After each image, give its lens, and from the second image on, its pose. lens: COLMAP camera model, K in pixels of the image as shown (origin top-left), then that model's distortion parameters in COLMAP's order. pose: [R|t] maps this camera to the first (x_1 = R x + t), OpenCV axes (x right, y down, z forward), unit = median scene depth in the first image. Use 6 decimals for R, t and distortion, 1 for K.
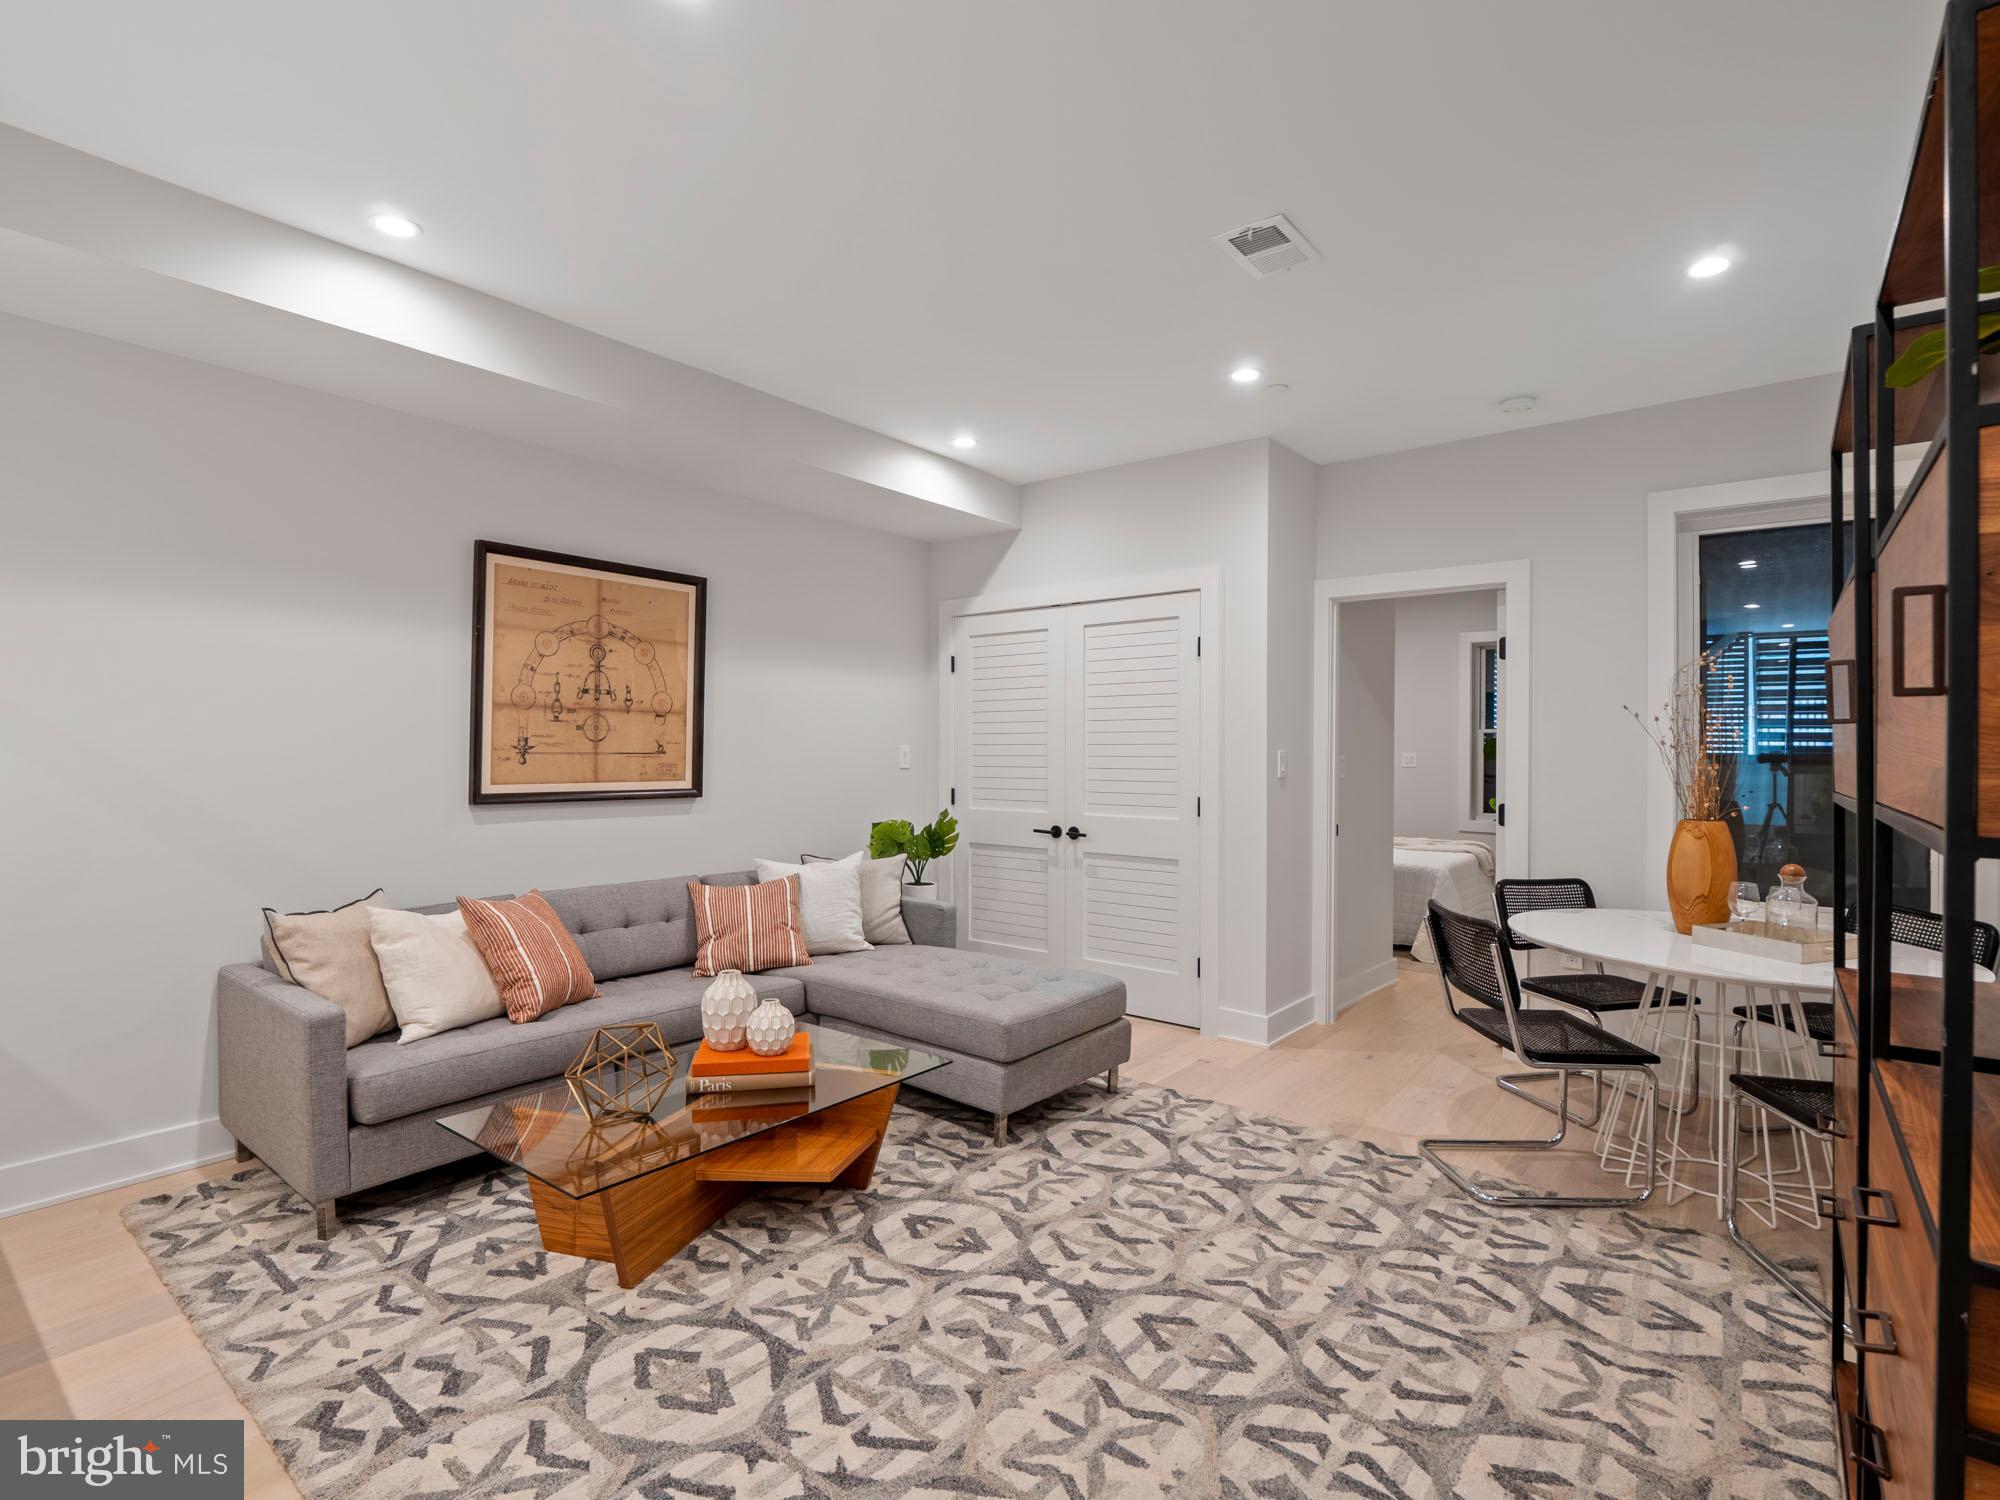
lens RADIAL K [[982.5, 0, 1001.8], [0, 982.5, 740.5], [0, 0, 1]] dist [-0.005146, -0.005232]
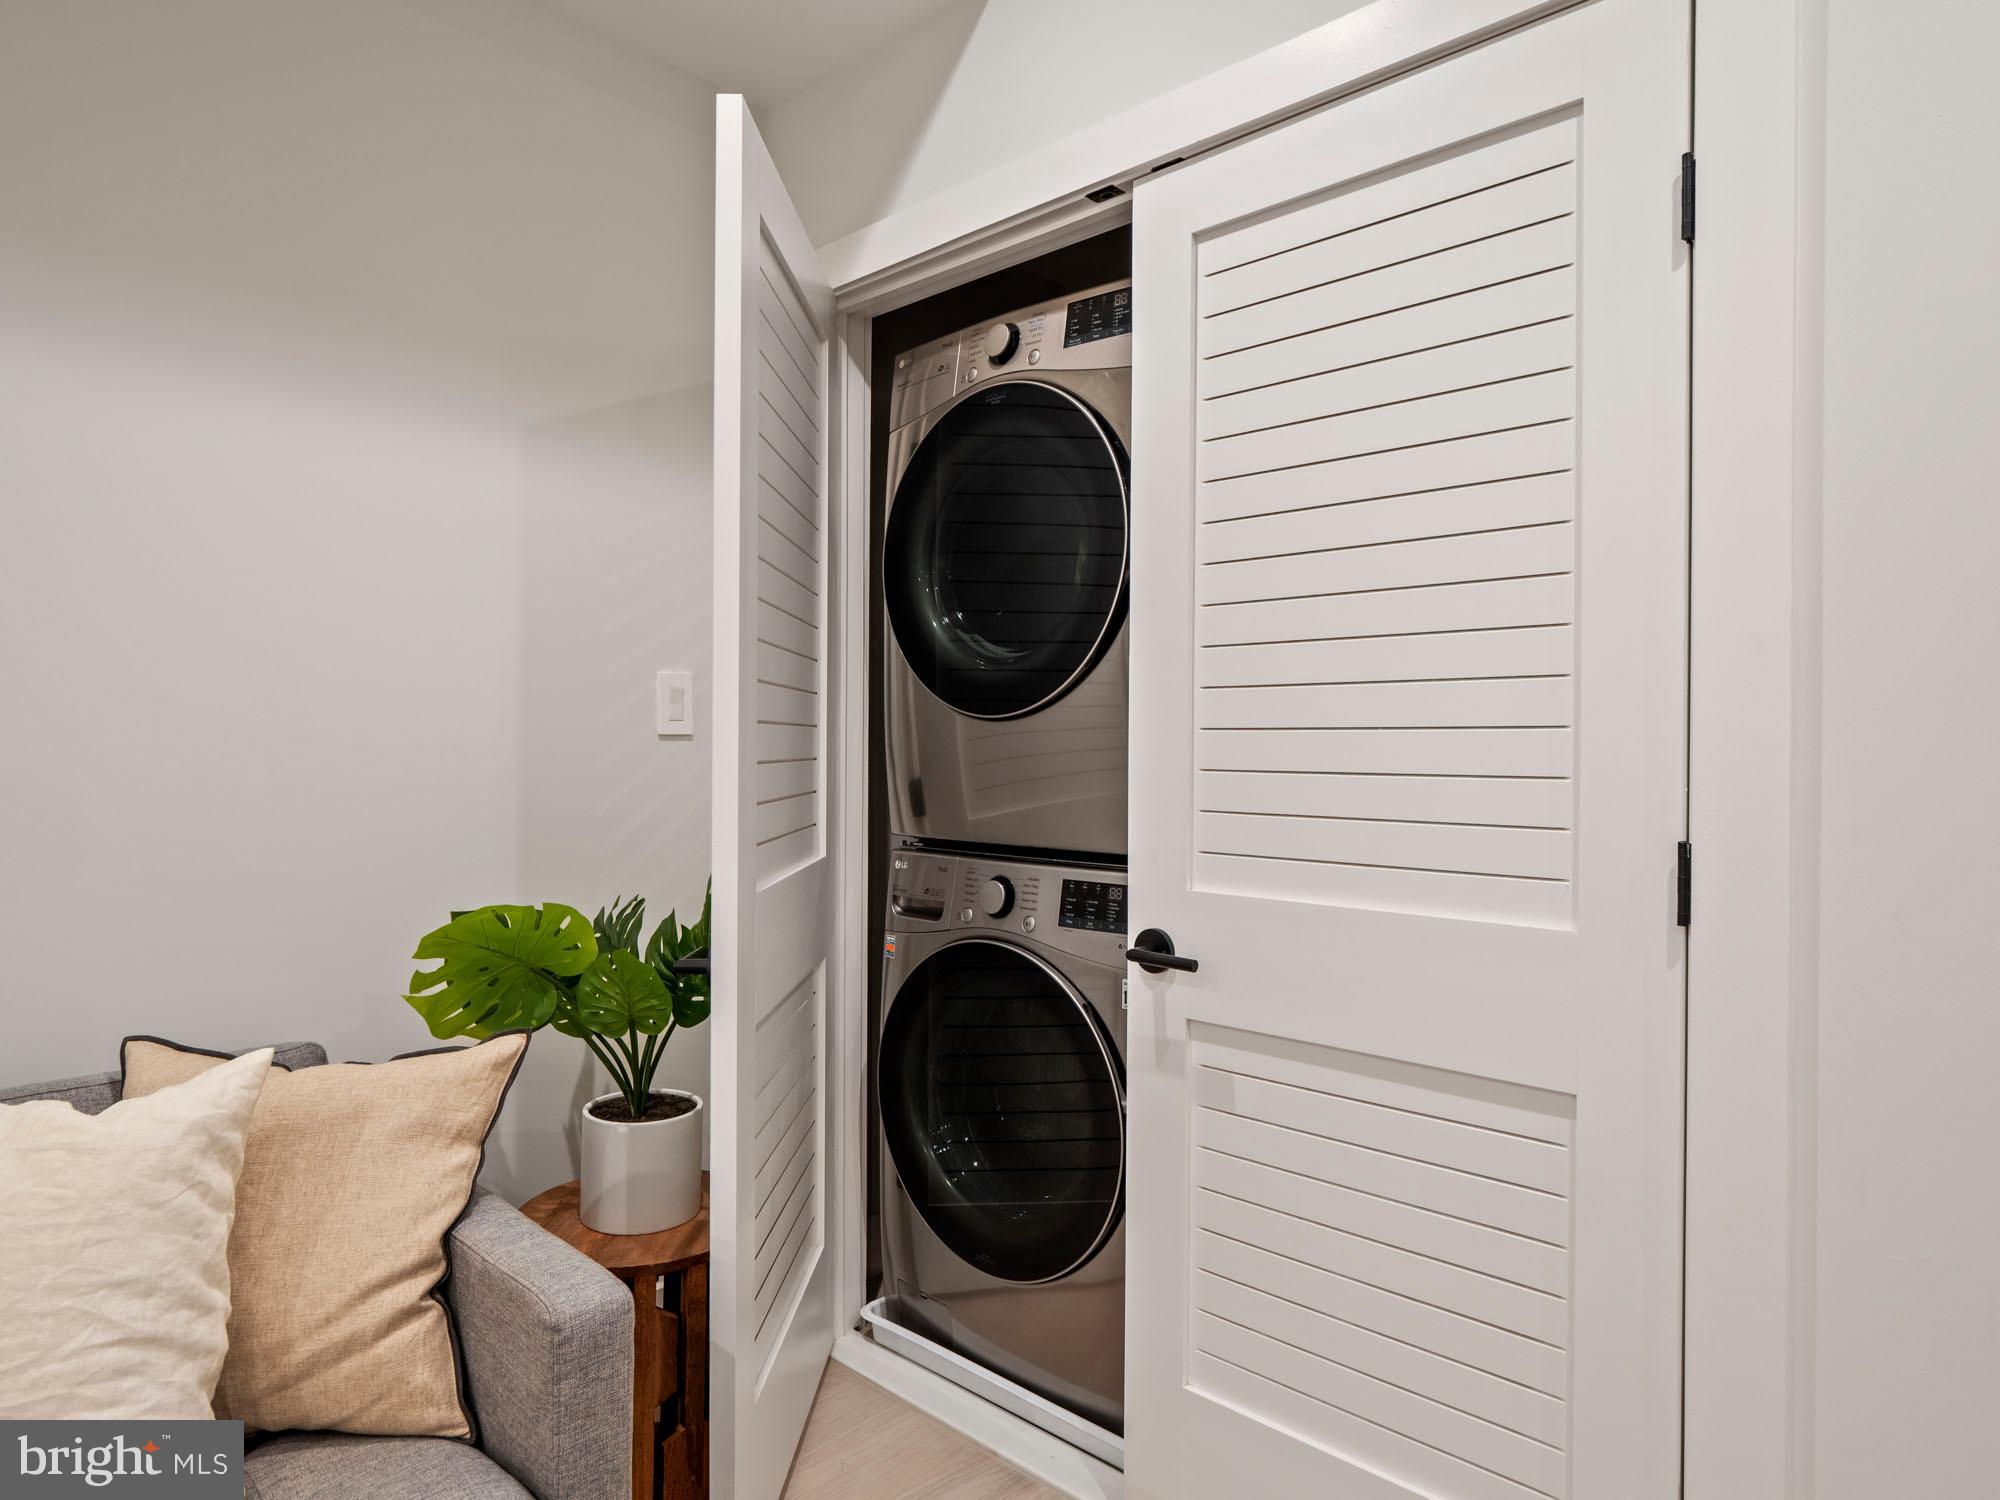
lens RADIAL K [[1179.8, 0, 979.7], [0, 1179.8, 739.0], [0, 0, 1]] dist [-0.003842, -0.001374]
pose [[0.995552, 0.004438, -0.094111, 0.078737], [-0.003990, 0.999980, 0.004951, 0.042856], [0.094131, -0.004553, 0.995549, 0.935100]]
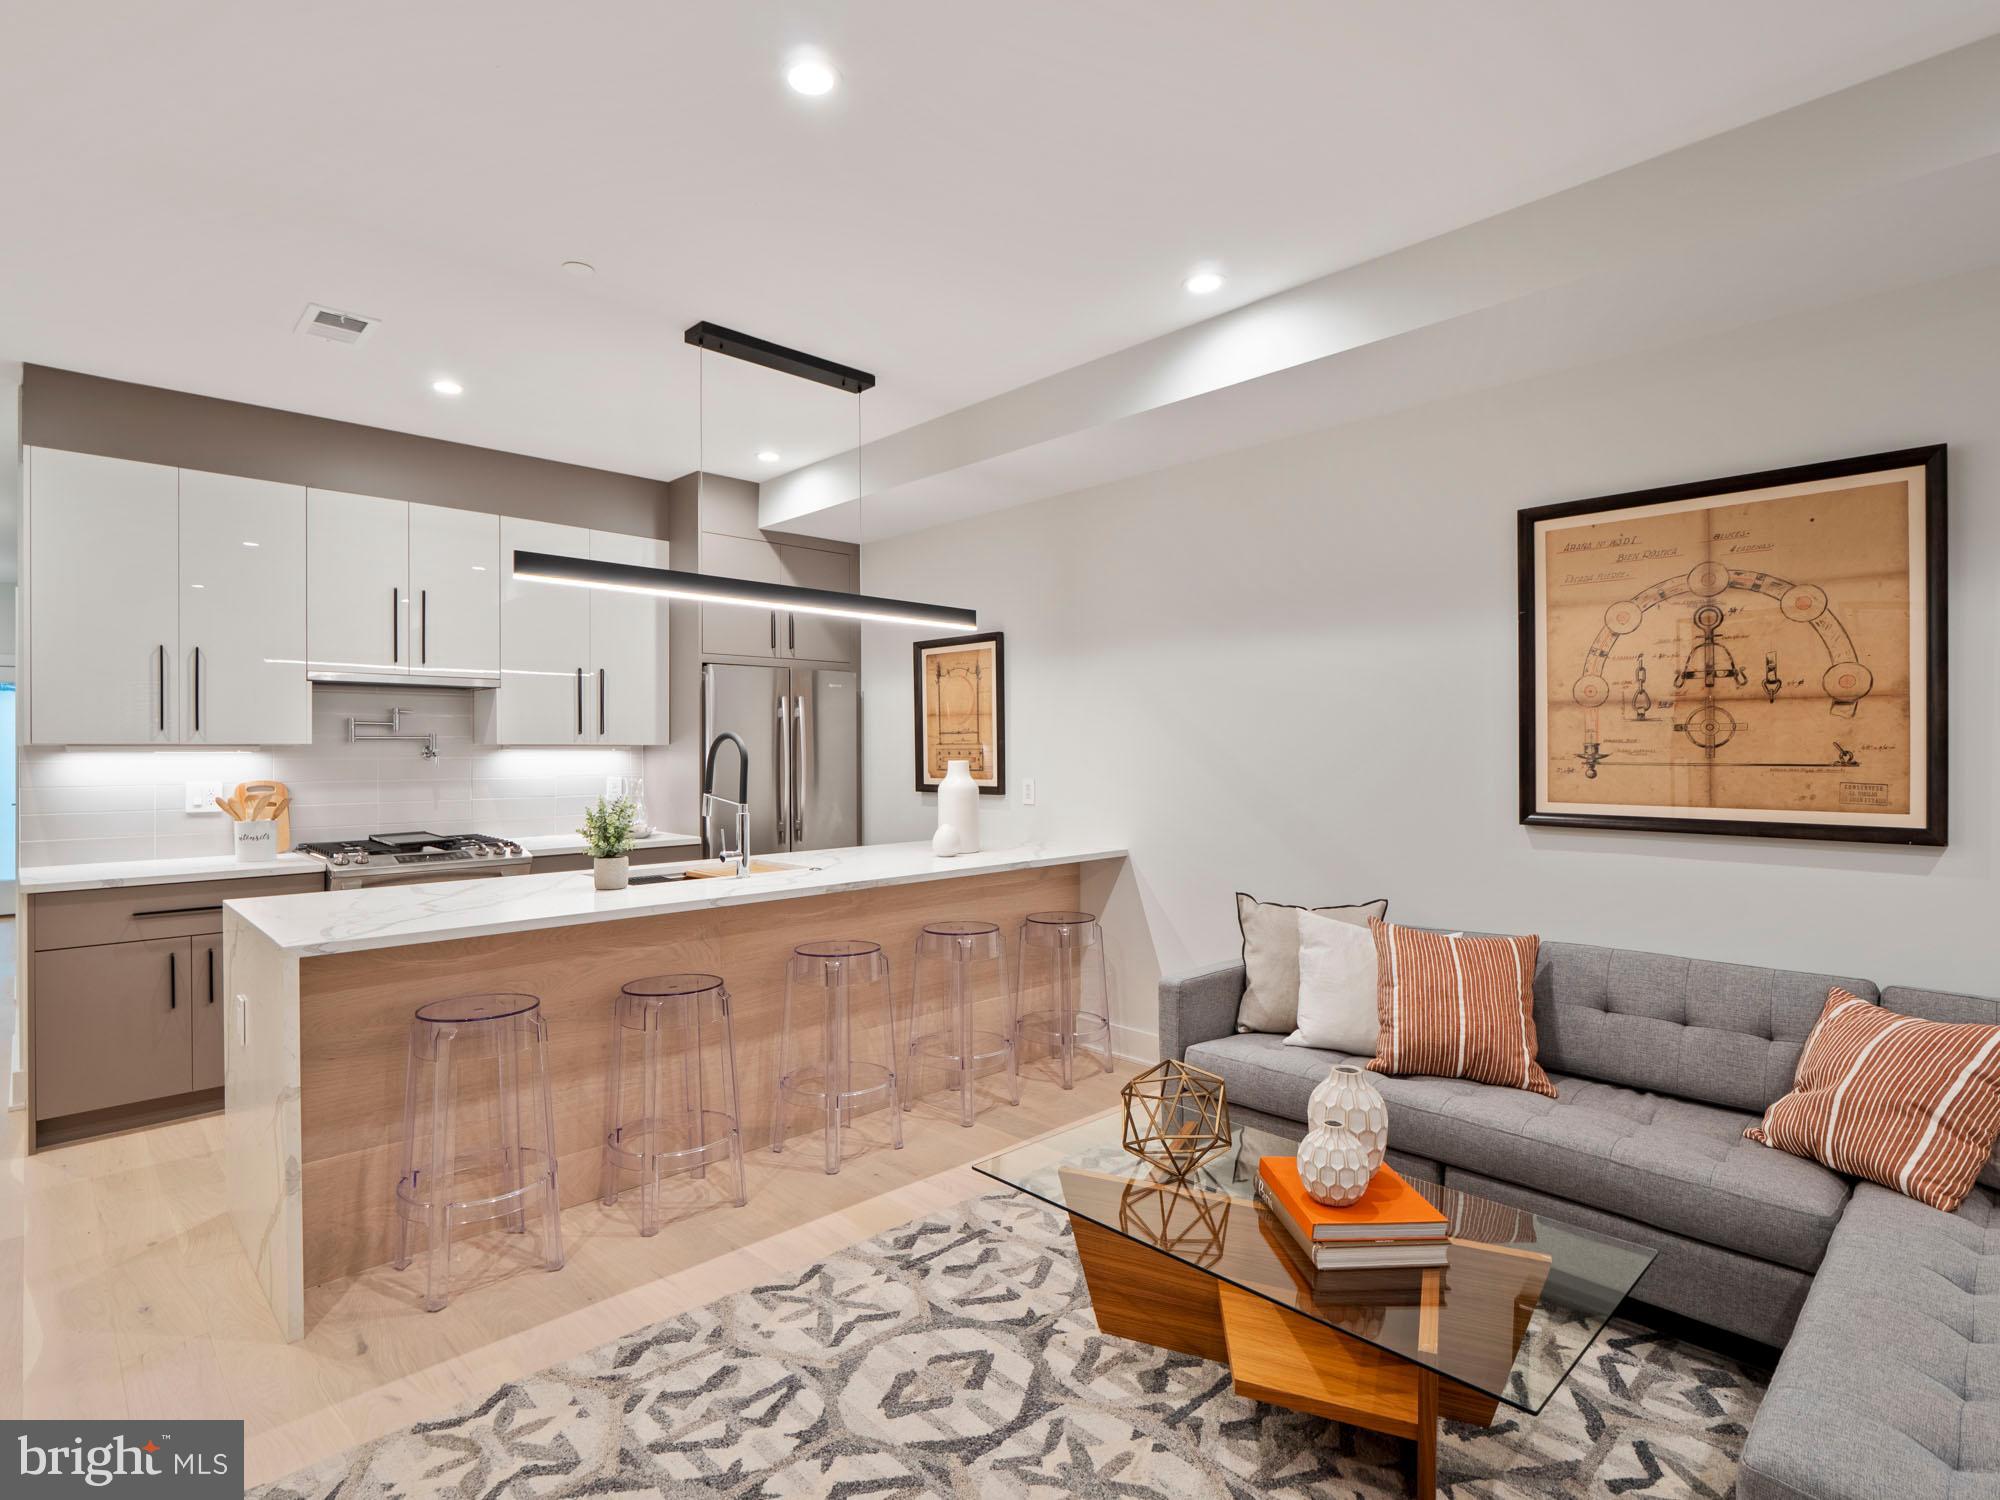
lens RADIAL K [[1015.7, 0, 983.8], [0, 1015.7, 746.5], [0, 0, 1]] dist [-0.004252, -0.005874]
pose [[-0.143356, -0.010682, -0.989613, 0.414557], [0.011411, 0.999857, -0.012445, 0.004091], [0.989605, -0.013076, -0.143214, 0.700212]]
